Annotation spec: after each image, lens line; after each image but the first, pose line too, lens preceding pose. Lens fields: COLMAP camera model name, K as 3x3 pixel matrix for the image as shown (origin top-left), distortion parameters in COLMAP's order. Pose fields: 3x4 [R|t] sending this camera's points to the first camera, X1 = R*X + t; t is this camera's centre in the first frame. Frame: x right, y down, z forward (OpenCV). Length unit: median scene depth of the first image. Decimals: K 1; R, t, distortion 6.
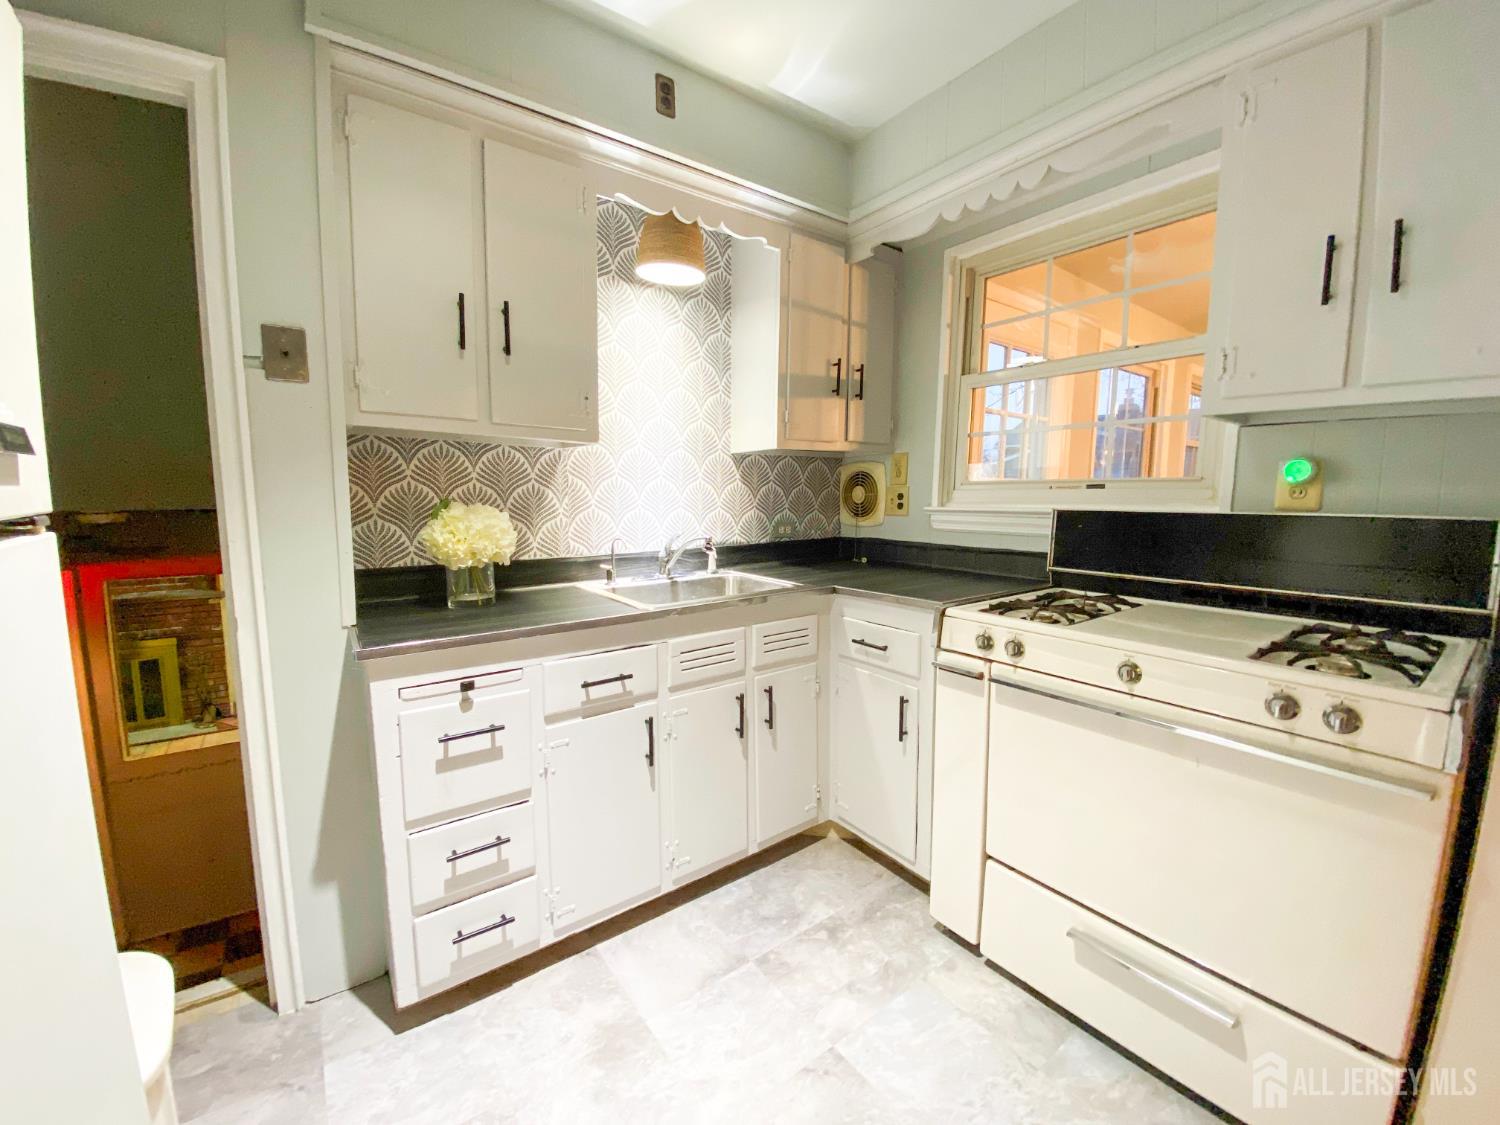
lens RADIAL K [[608.3, 0, 740.3], [0, 608.3, 562.1], [0, 0, 1]] dist [-0.009375, -0.004118]
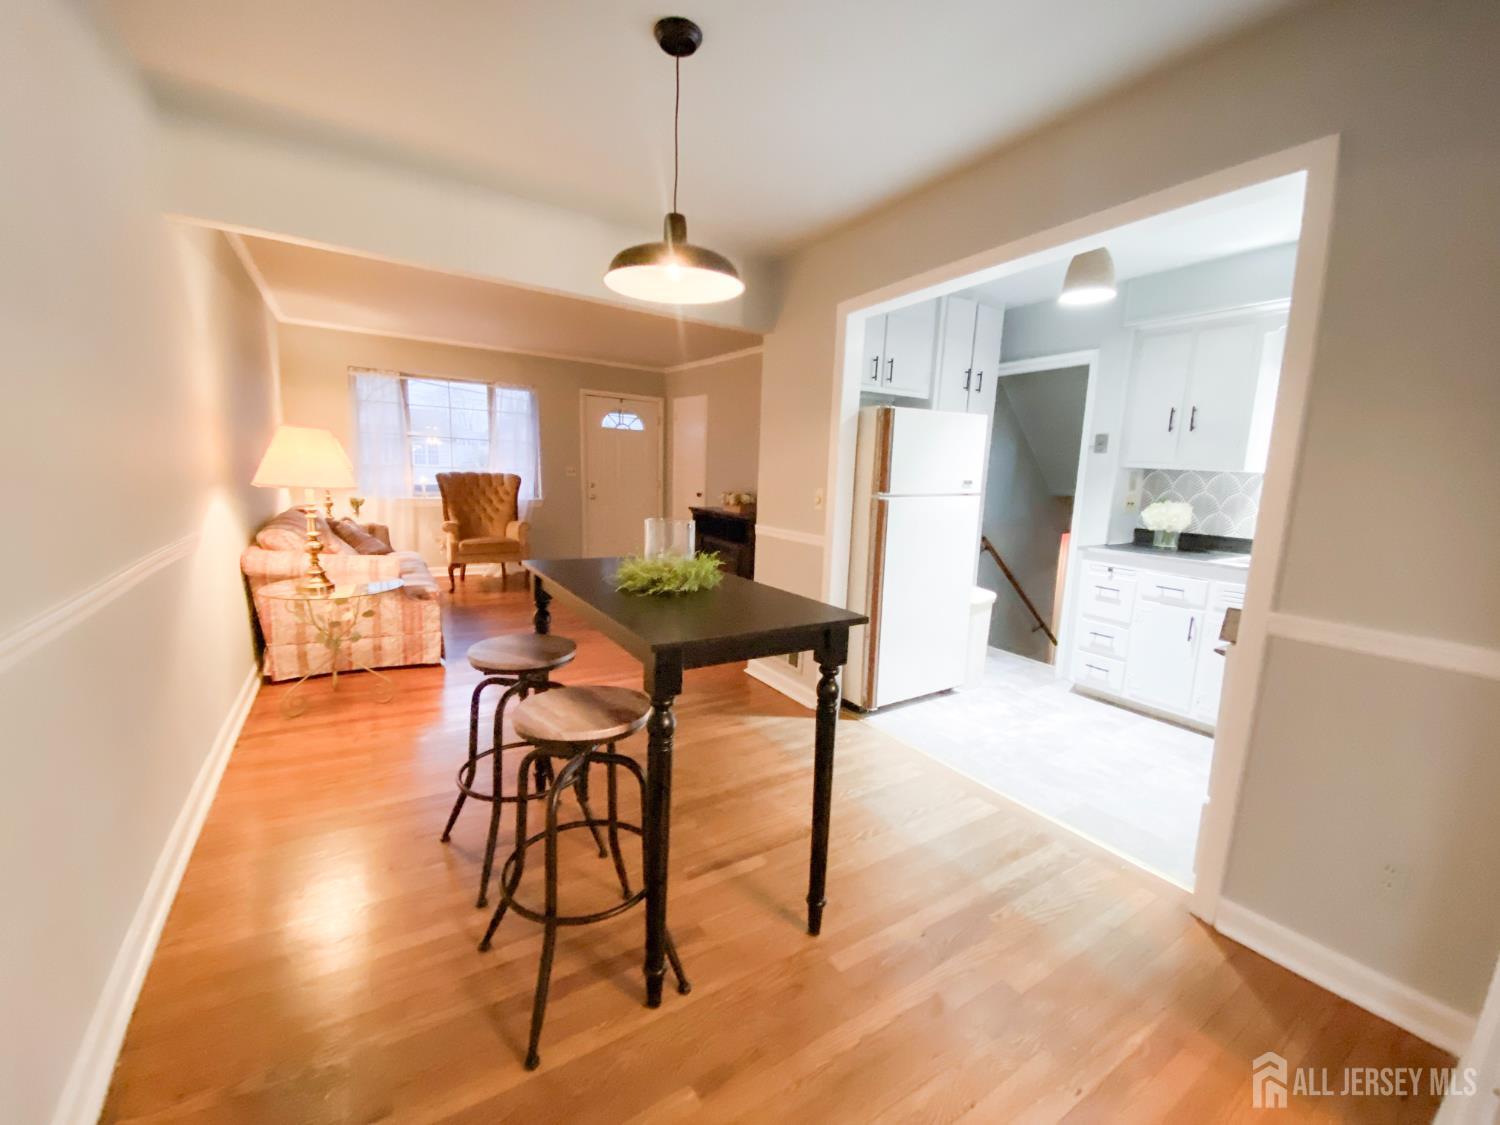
lens RADIAL K [[608.3, 0, 748.3], [0, 608.3, 564.7], [0, 0, 1]] dist [-0.009375, -0.004118]
pose [[-0.065234, 0.152839, -0.986096, 1.499419], [-0.143617, 0.976474, 0.160849, -0.006788], [0.987481, 0.152113, -0.041749, -0.284798]]
